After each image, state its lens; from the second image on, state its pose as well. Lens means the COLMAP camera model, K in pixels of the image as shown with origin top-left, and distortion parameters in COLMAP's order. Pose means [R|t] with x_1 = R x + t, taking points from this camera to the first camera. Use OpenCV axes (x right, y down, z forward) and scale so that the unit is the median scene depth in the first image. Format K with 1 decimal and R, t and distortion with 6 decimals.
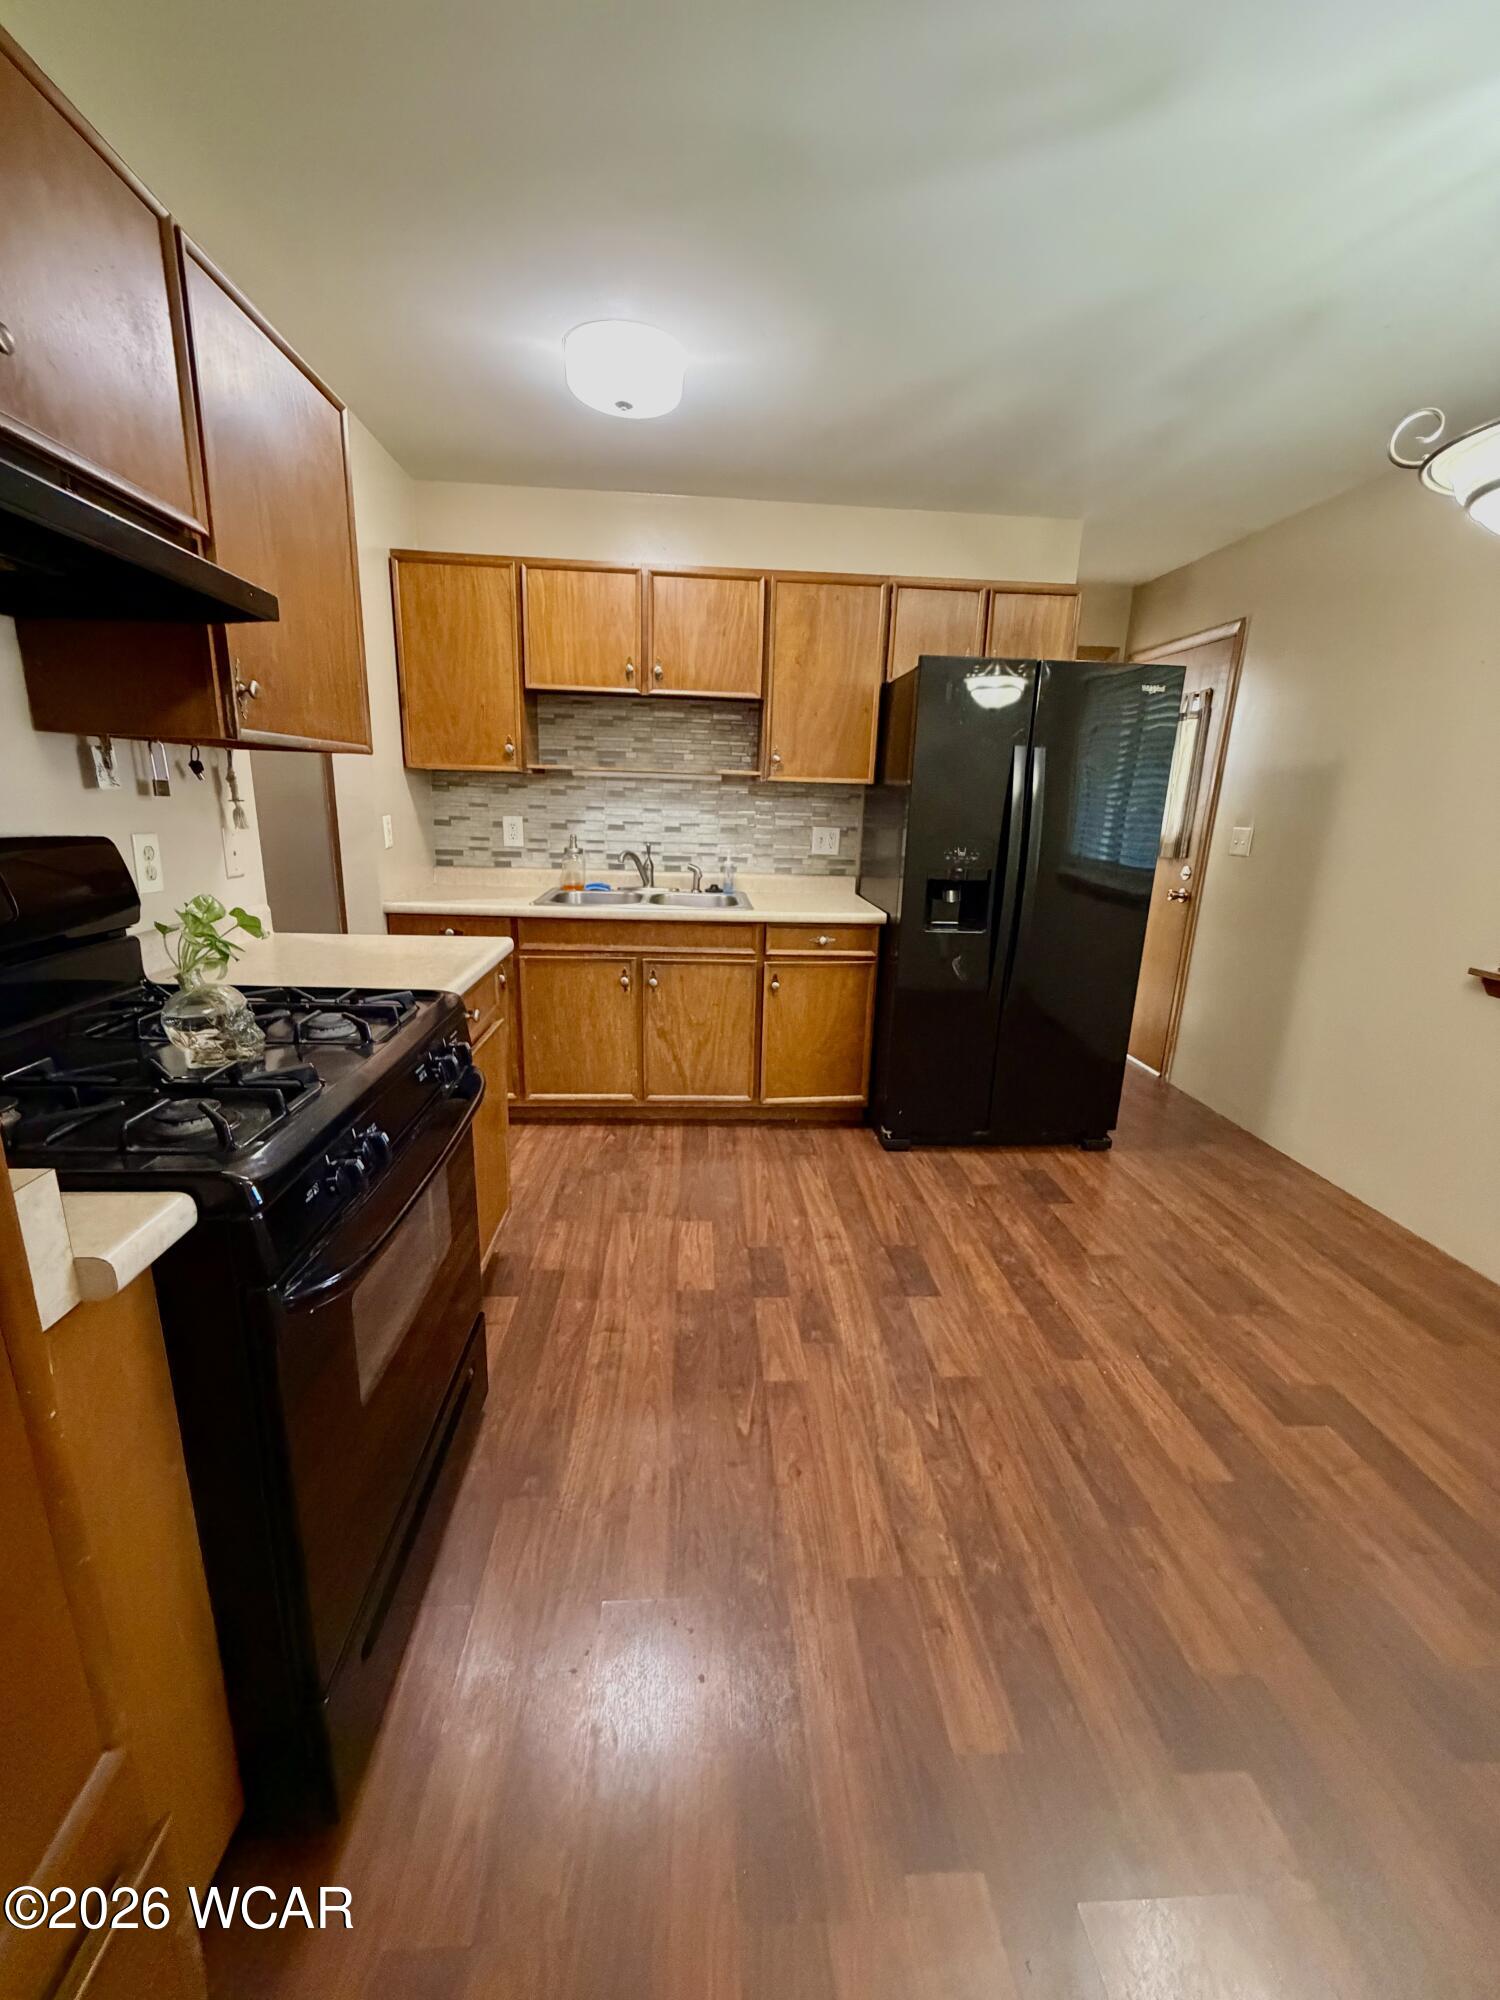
lens RADIAL K [[798.6, 0, 748.3], [0, 798.6, 996.6], [0, 0, 1]] dist [-0.000519, 0.000160]
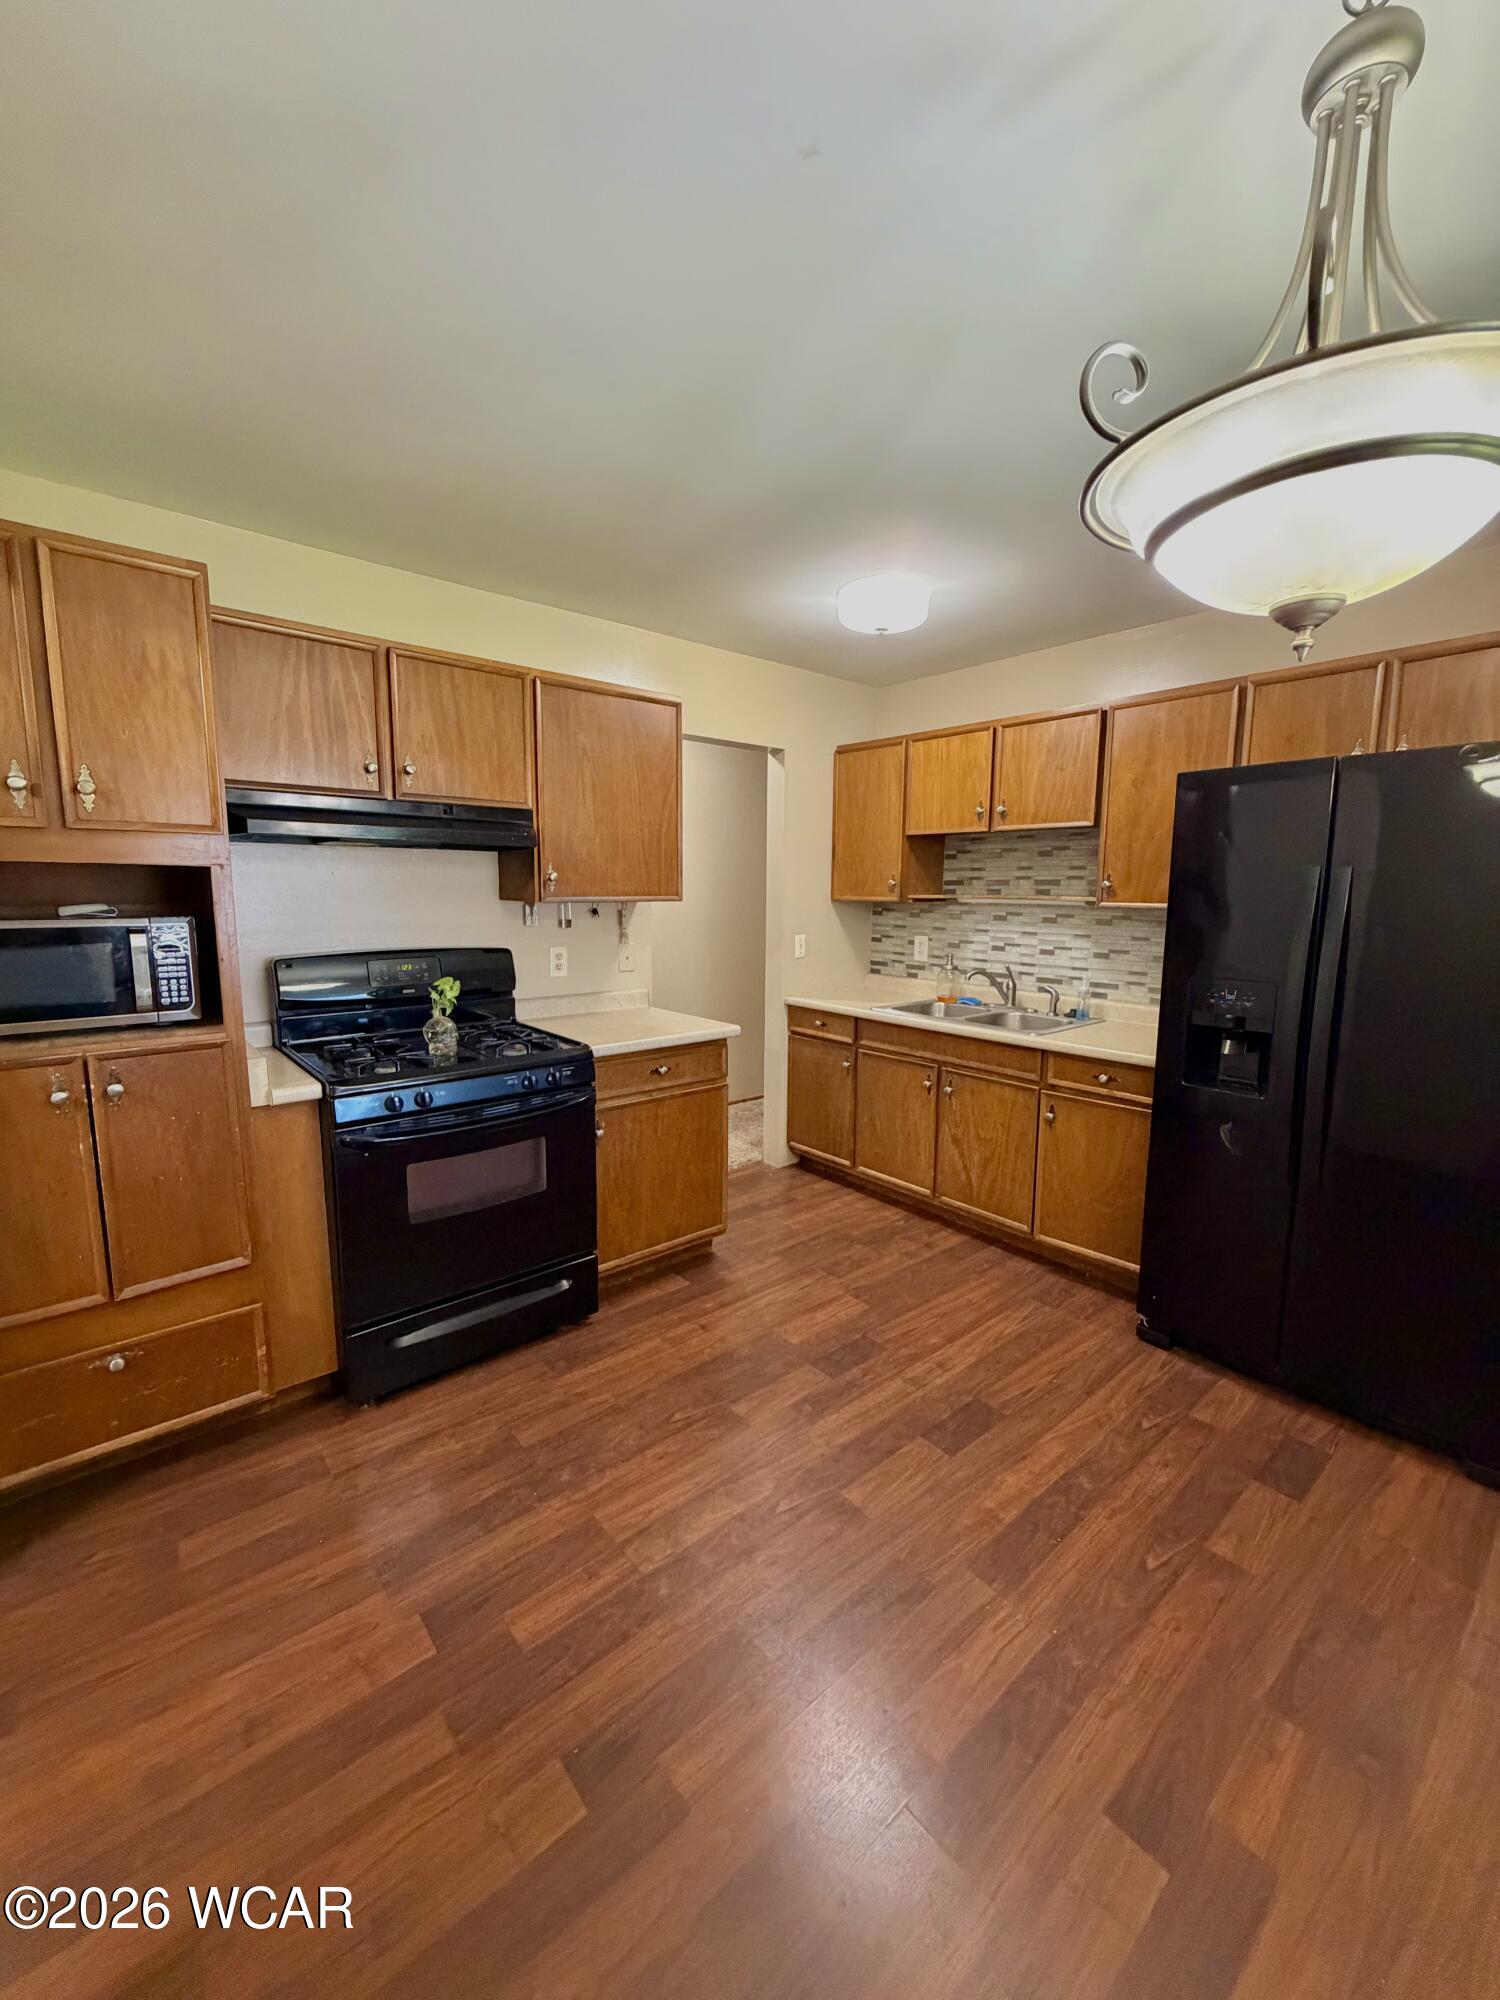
lens RADIAL K [[798.6, 0, 748.3], [0, 798.6, 996.6], [0, 0, 1]] dist [-0.000519, 0.000160]
pose [[0.596578, 0.083964, -0.798150, 0.568859], [-0.185895, 0.981923, -0.035650, -0.053751], [0.780729, 0.169640, 0.601402, 0.115264]]
